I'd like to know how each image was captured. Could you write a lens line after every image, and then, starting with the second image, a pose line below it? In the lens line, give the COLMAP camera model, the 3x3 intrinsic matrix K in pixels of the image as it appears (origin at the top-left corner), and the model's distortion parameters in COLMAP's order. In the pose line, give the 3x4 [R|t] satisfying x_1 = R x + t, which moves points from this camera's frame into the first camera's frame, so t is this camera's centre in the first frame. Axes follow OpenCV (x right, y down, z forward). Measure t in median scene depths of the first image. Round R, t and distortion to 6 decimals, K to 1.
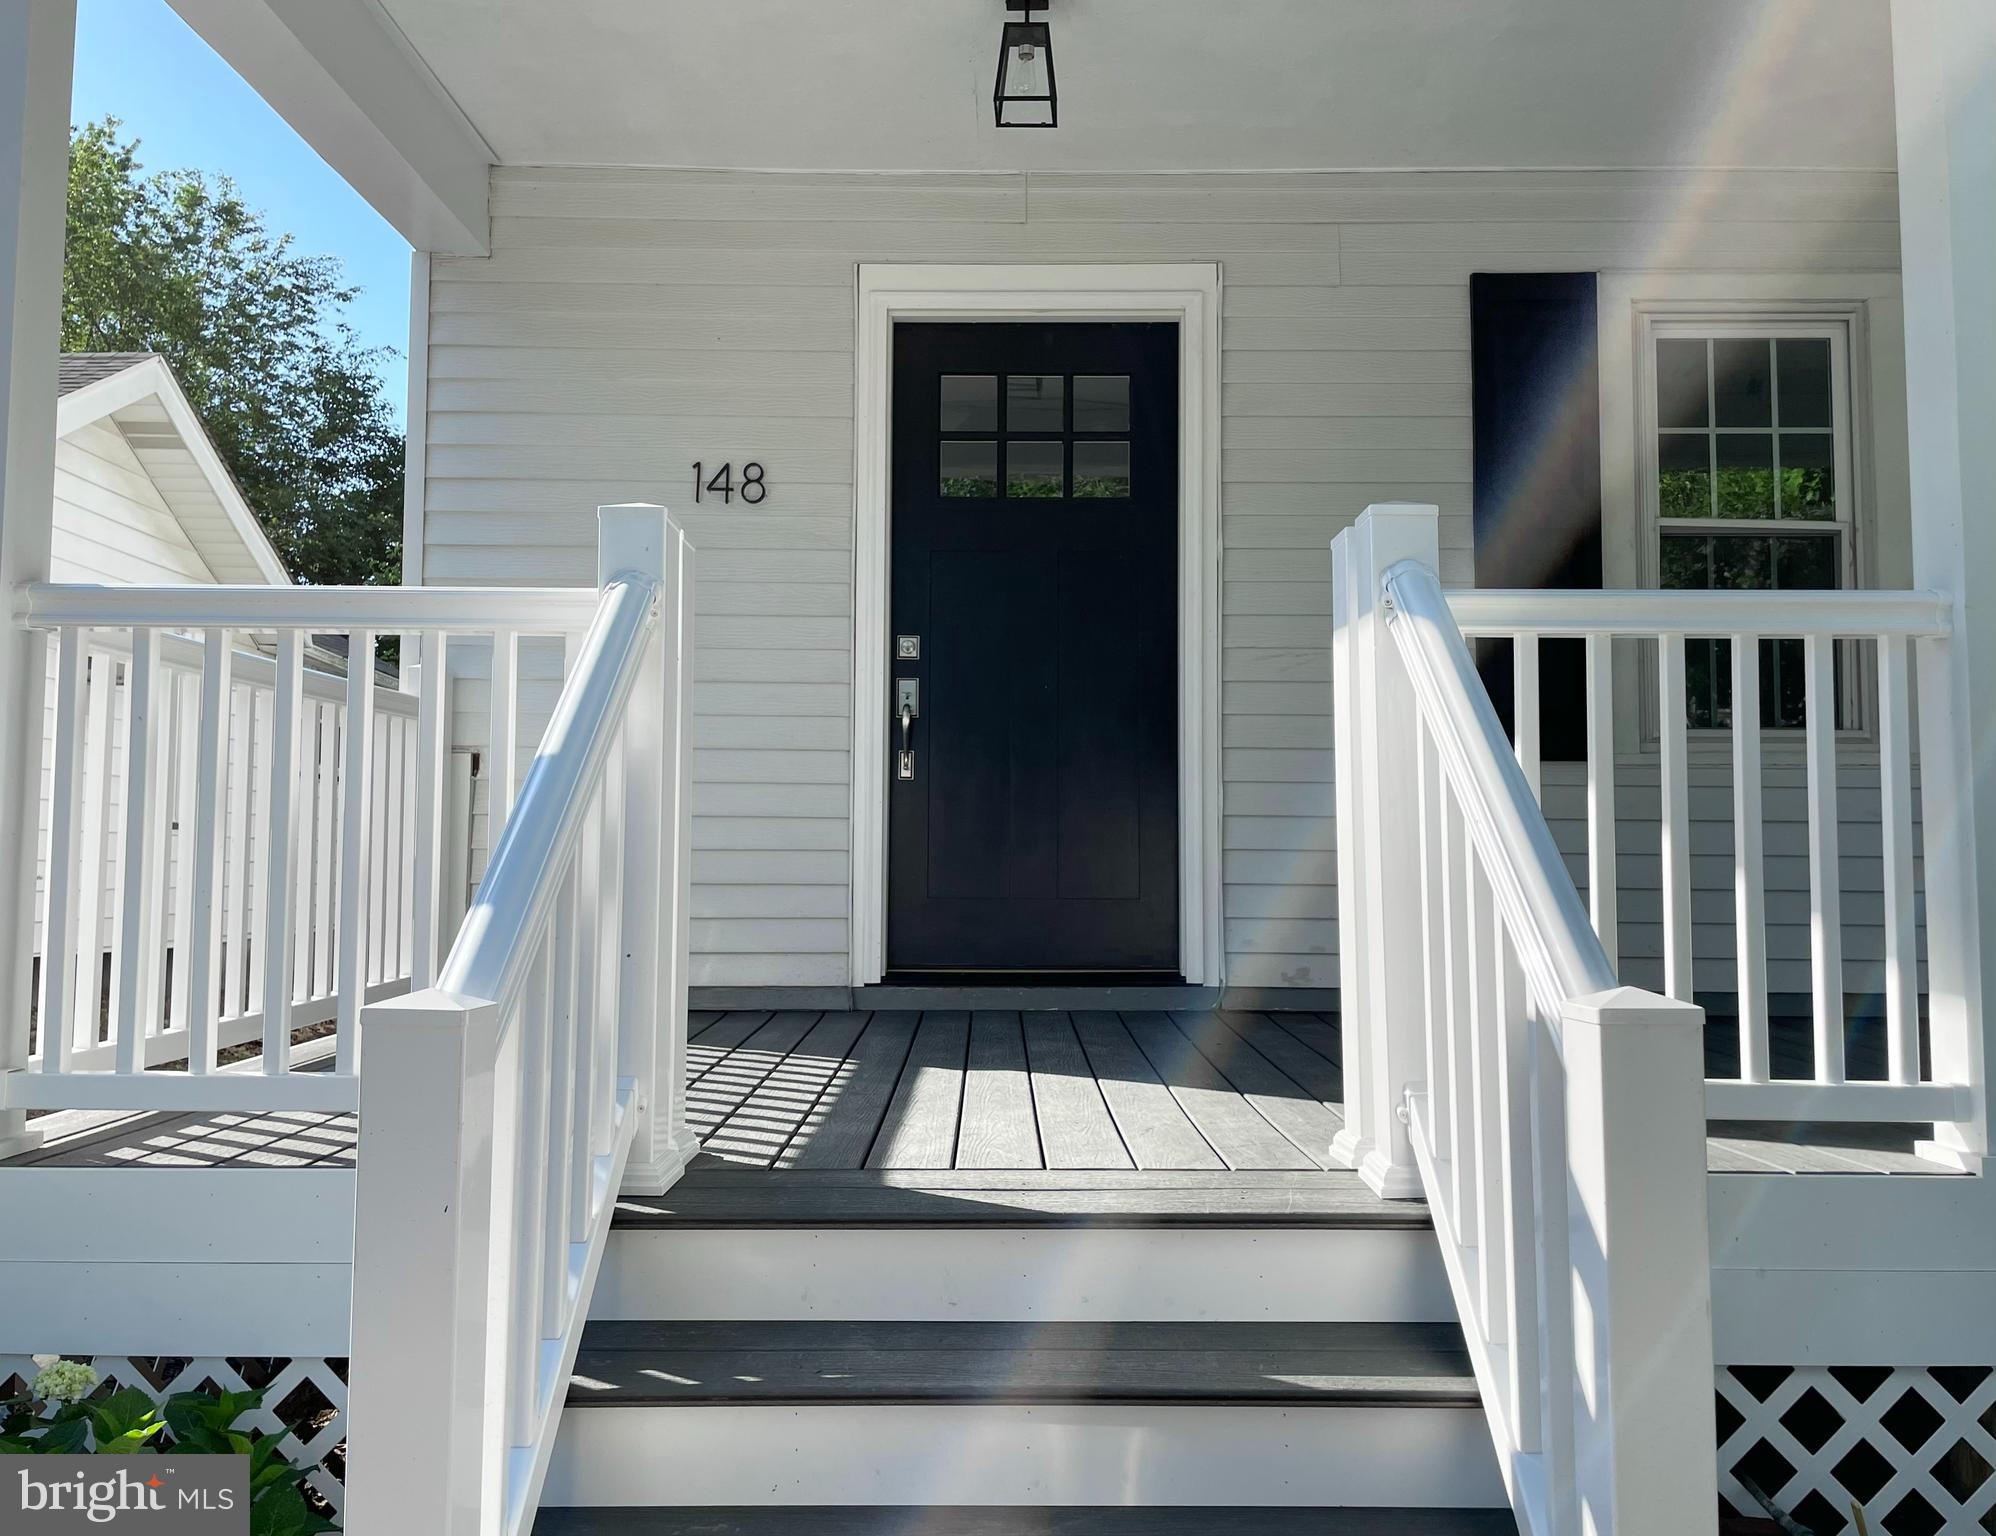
lens RADIAL K [[1638.9, 0, 997.0], [0, 1638.9, 765.5], [0, 0, 1]] dist [0.060024, -0.008745]
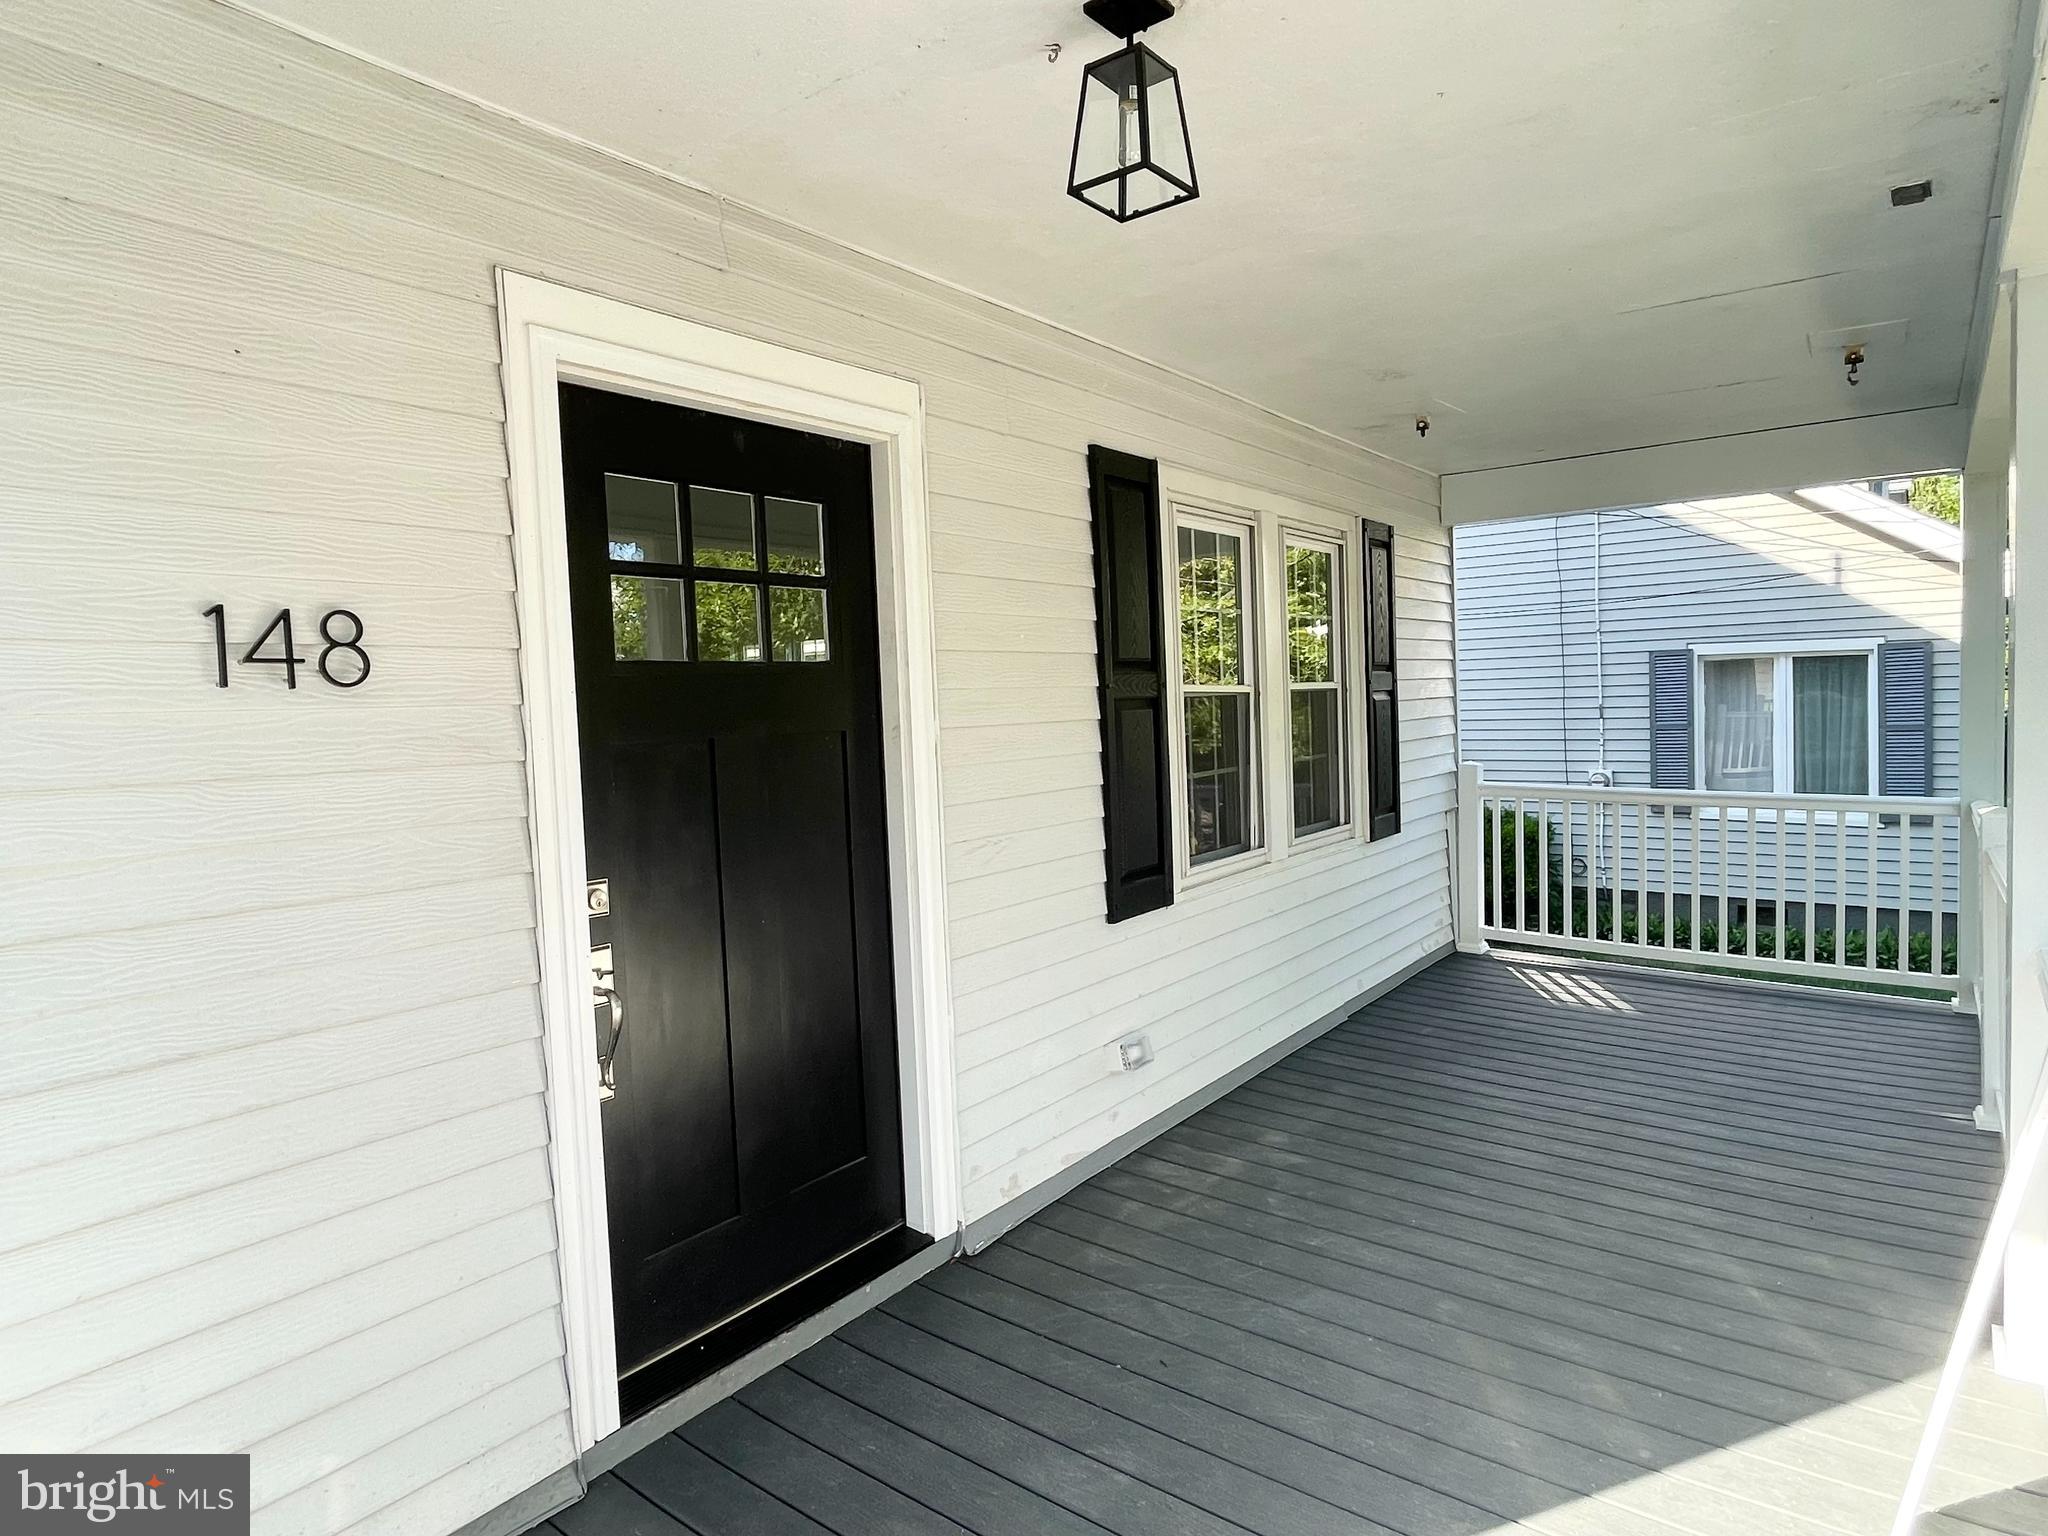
lens RADIAL K [[1142.2, 0, 1020.7], [0, 1142.2, 766.2], [0, 0, 1]] dist [-0.001492, 0.000001]
pose [[0.624589, -0.069886, 0.777820, -0.297079], [-0.016884, 0.994547, 0.102917, -0.173582], [-0.780771, -0.077413, 0.620003, 0.590586]]
